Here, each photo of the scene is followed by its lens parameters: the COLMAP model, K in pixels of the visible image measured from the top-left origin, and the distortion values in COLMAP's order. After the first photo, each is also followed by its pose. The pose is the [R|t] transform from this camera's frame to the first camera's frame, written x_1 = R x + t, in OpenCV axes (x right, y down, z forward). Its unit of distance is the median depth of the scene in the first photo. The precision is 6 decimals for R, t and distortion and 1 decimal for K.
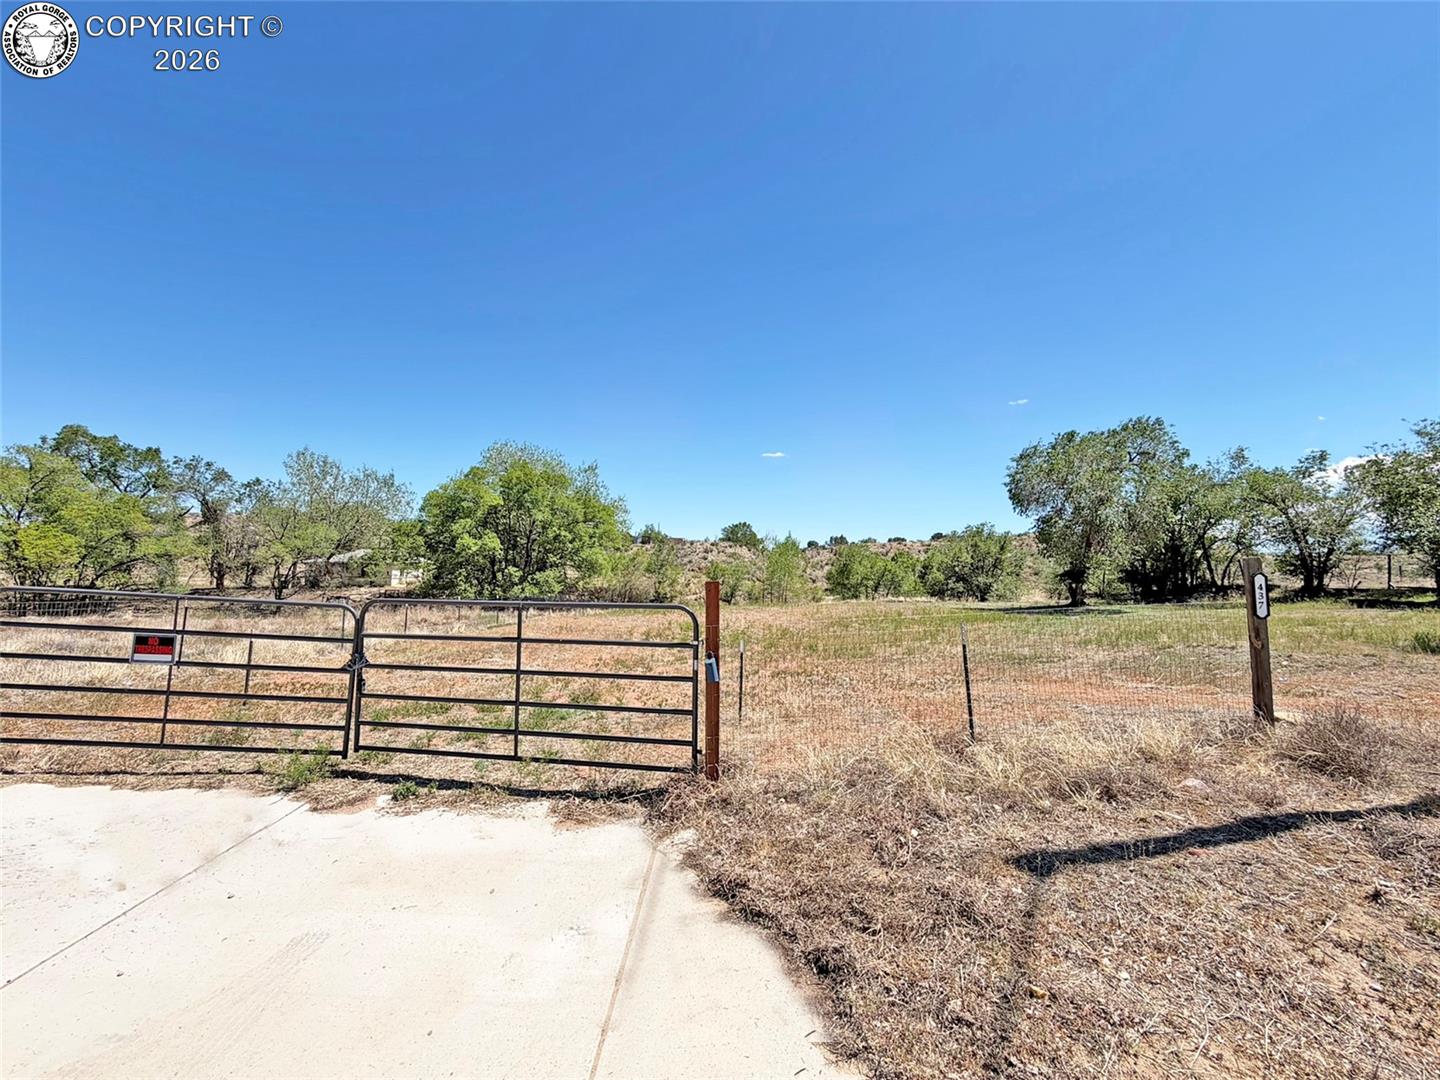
lens RADIAL K [[568.6, 0, 719.1], [0, 568.6, 534.3], [0, 0, 1]] dist [-0.002429, -0.000353]
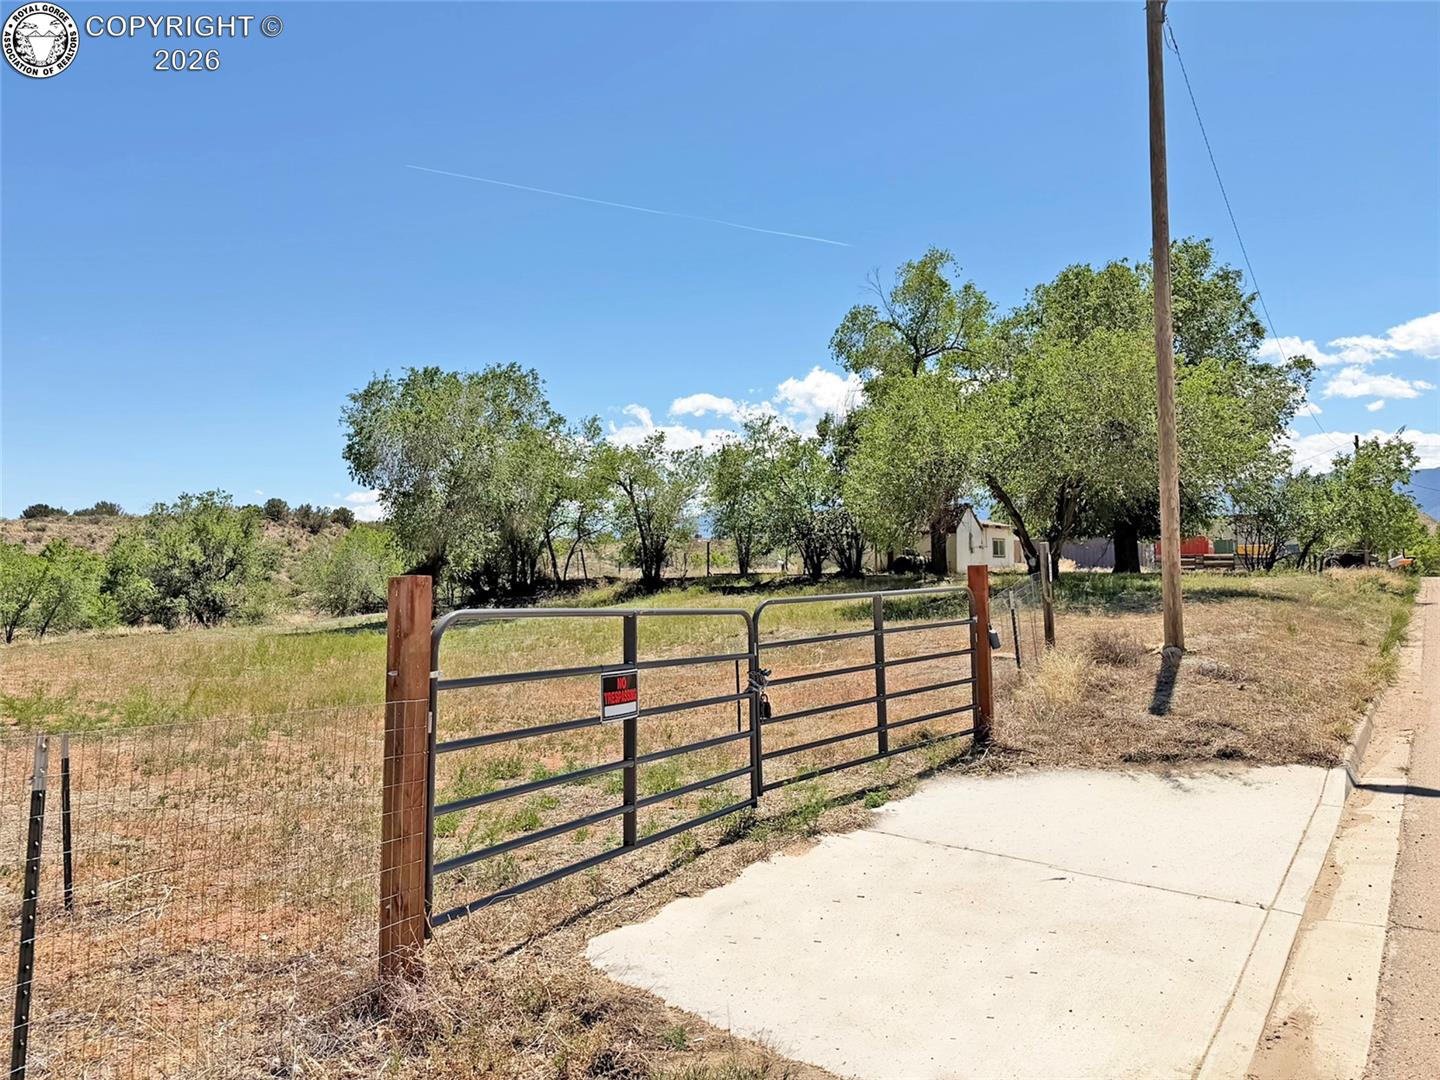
lens RADIAL K [[998.8, 0, 719.7], [0, 998.8, 526.8], [0, 0, 1]] dist [0.069479, -0.102806]
pose [[0.527689, 0.009305, 0.849387, -0.243467], [-0.023416, 0.999719, 0.003595, 0.001433], [-0.849115, -0.021786, 0.527759, 0.043377]]
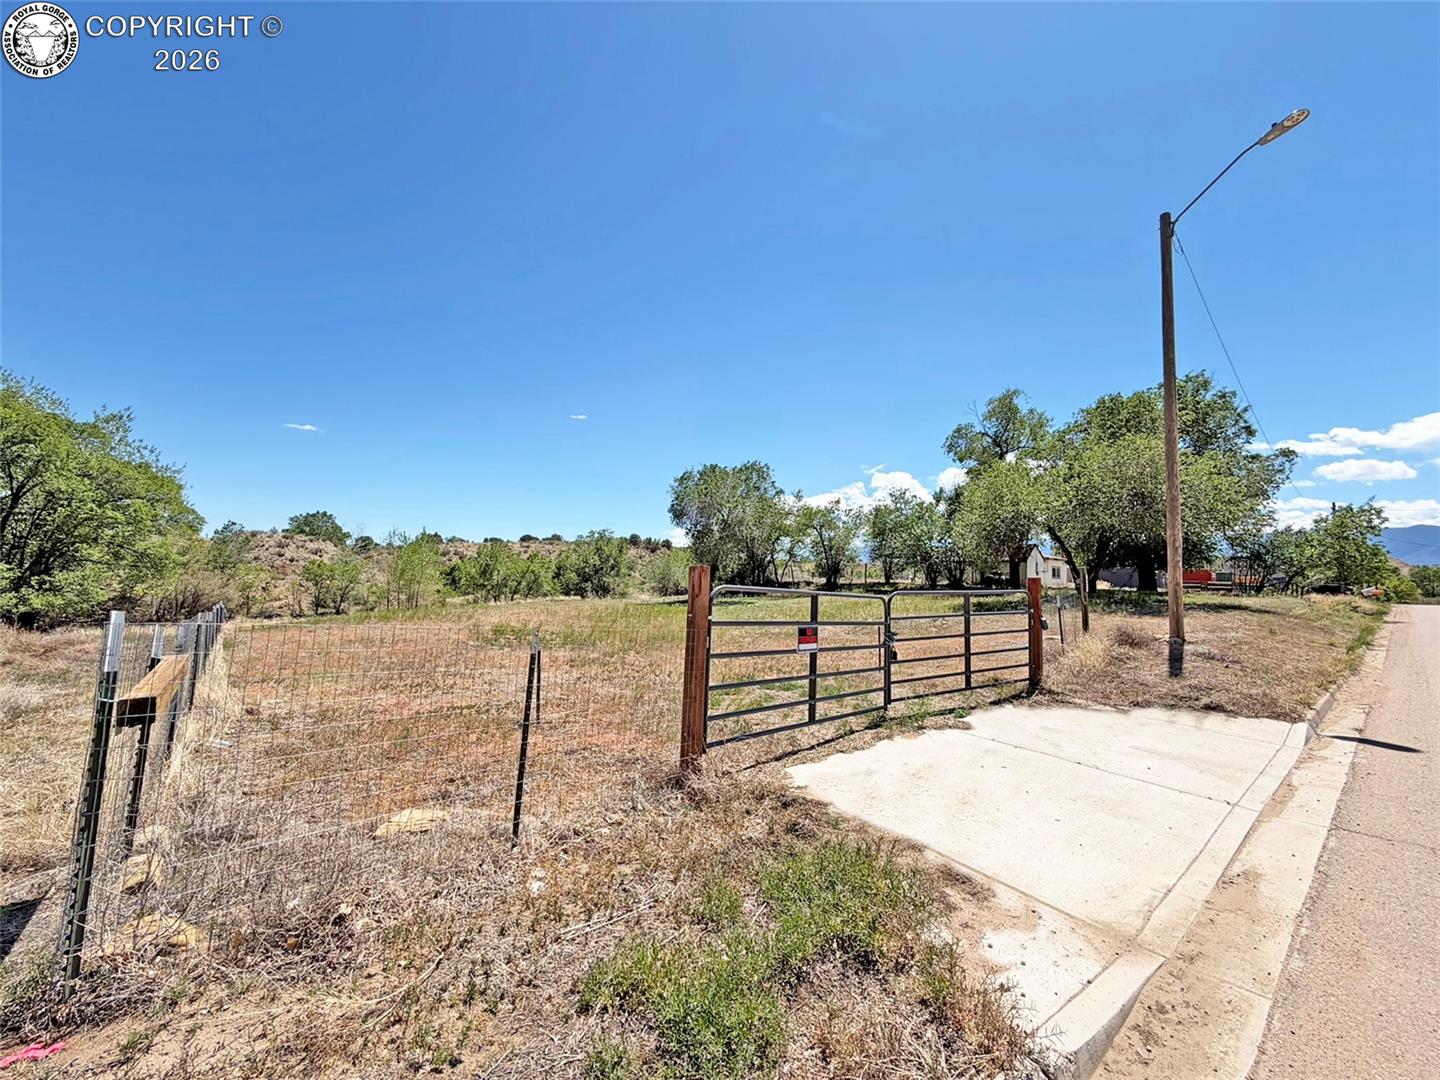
lens RADIAL K [[568.6, 0, 719.1], [0, 568.6, 534.3], [0, 0, 1]] dist [-0.002429, -0.000353]
pose [[0.731988, 0.048954, 0.679557, -0.247228], [-0.048020, 0.998642, -0.020215, 0.003487], [-0.679623, -0.017835, 0.733344, 0.038902]]
